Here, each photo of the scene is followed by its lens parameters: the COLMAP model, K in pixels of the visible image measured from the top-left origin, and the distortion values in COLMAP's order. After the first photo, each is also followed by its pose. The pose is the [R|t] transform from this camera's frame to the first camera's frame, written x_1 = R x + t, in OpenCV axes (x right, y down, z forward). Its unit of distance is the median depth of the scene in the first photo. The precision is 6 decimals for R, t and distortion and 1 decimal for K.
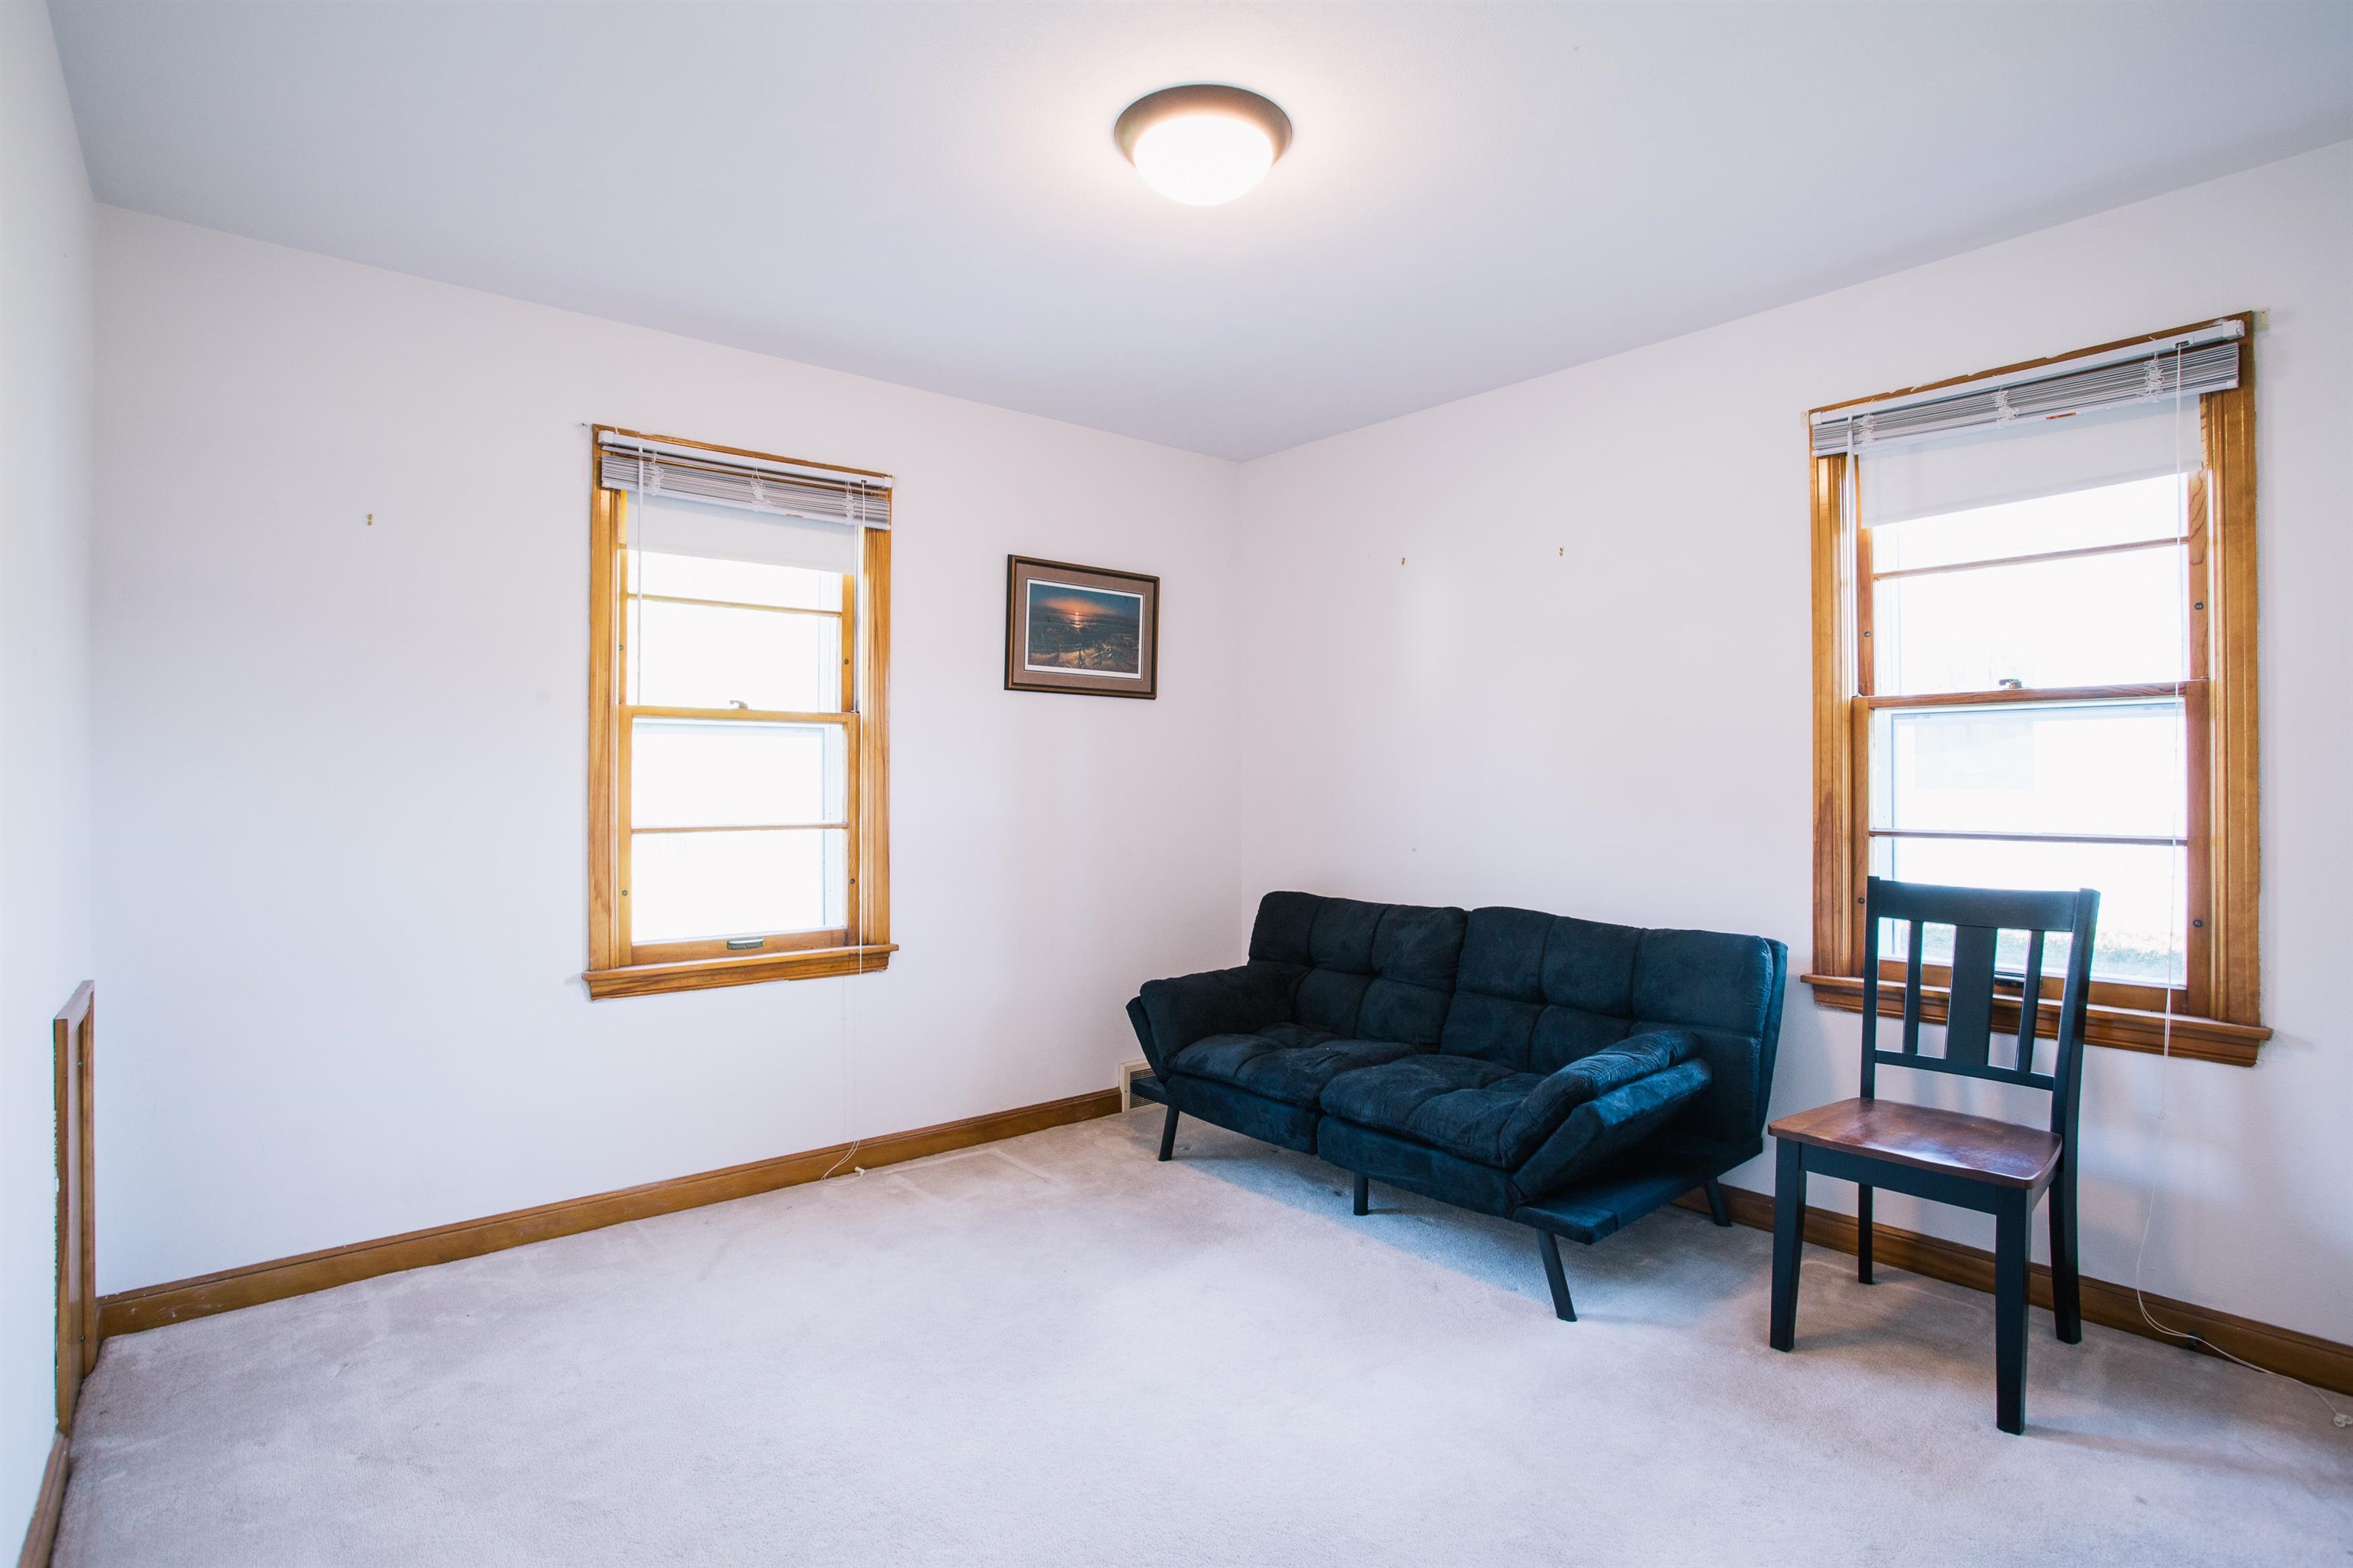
lens RADIAL K [[1161.6, 0, 1193.8], [0, 1161.6, 773.6], [0, 0, 1]] dist [-0.068840, 0.023066]
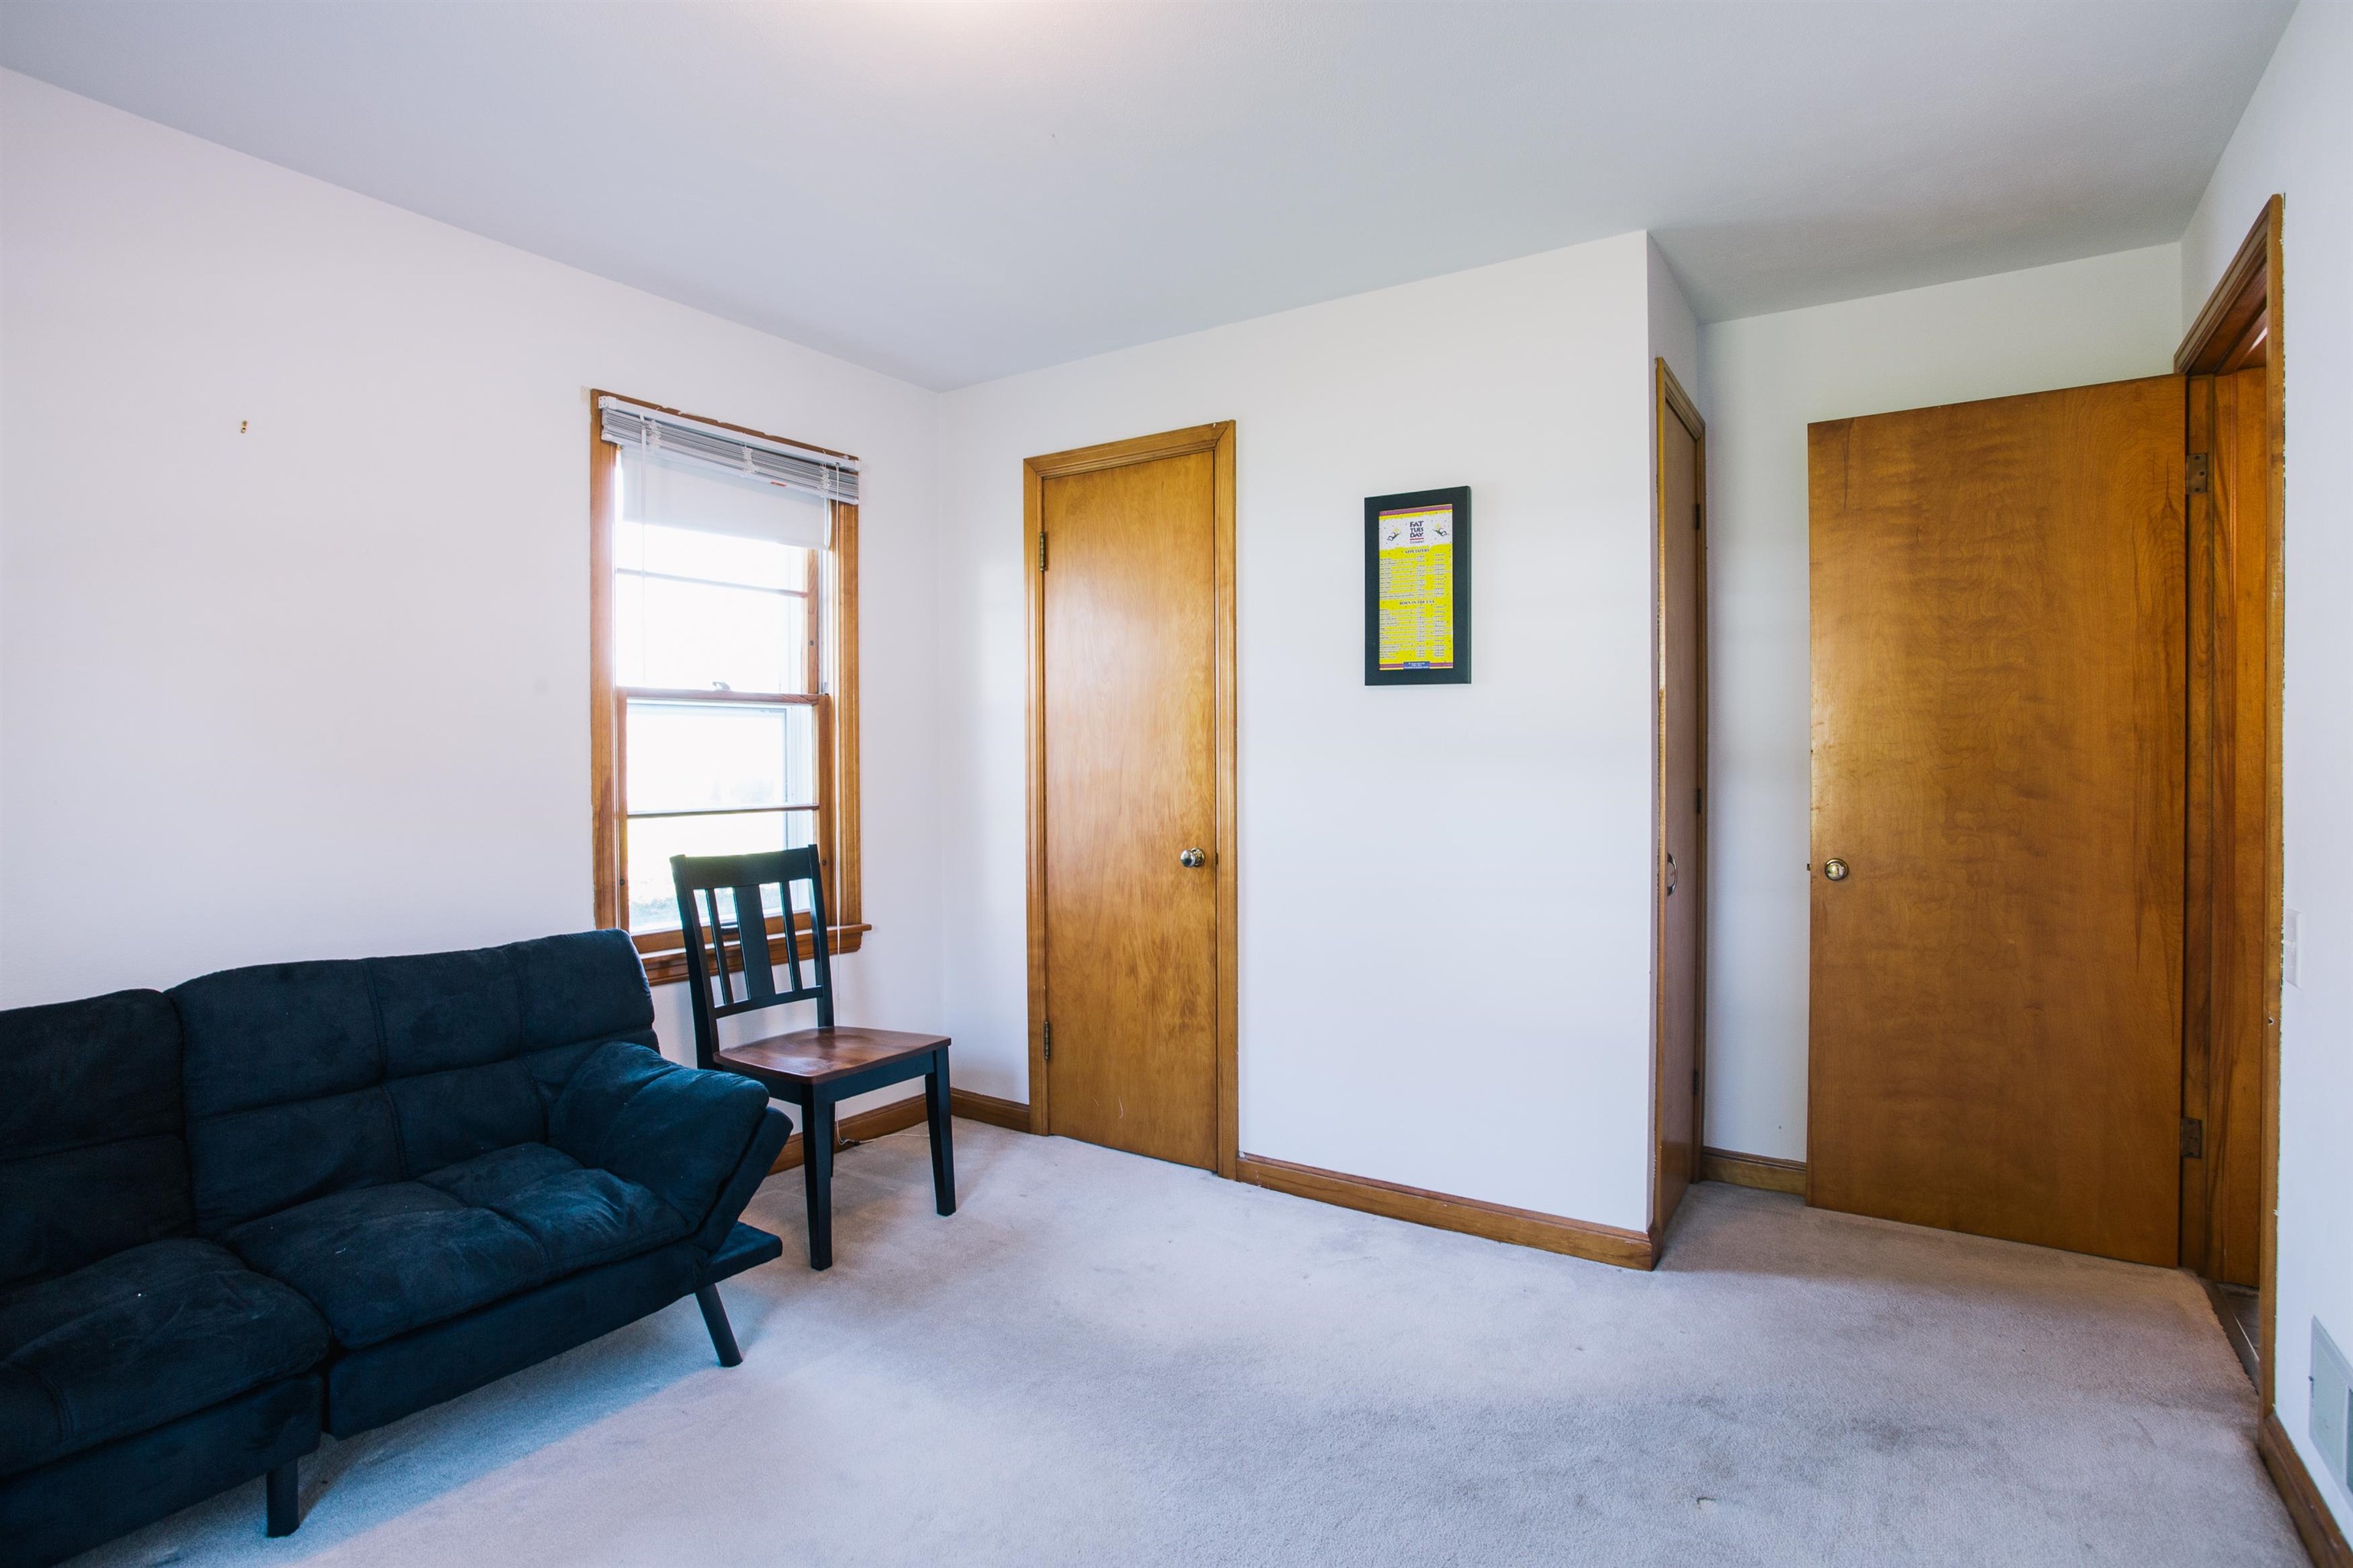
lens RADIAL K [[1161.6, 0, 1193.8], [0, 1161.6, 773.6], [0, 0, 1]] dist [-0.068840, 0.023066]
pose [[-0.289963, -0.011139, 0.956973, -0.626685], [-0.004396, 0.999937, 0.010308, 0.000552], [-0.957028, -0.001218, -0.289994, 0.900075]]
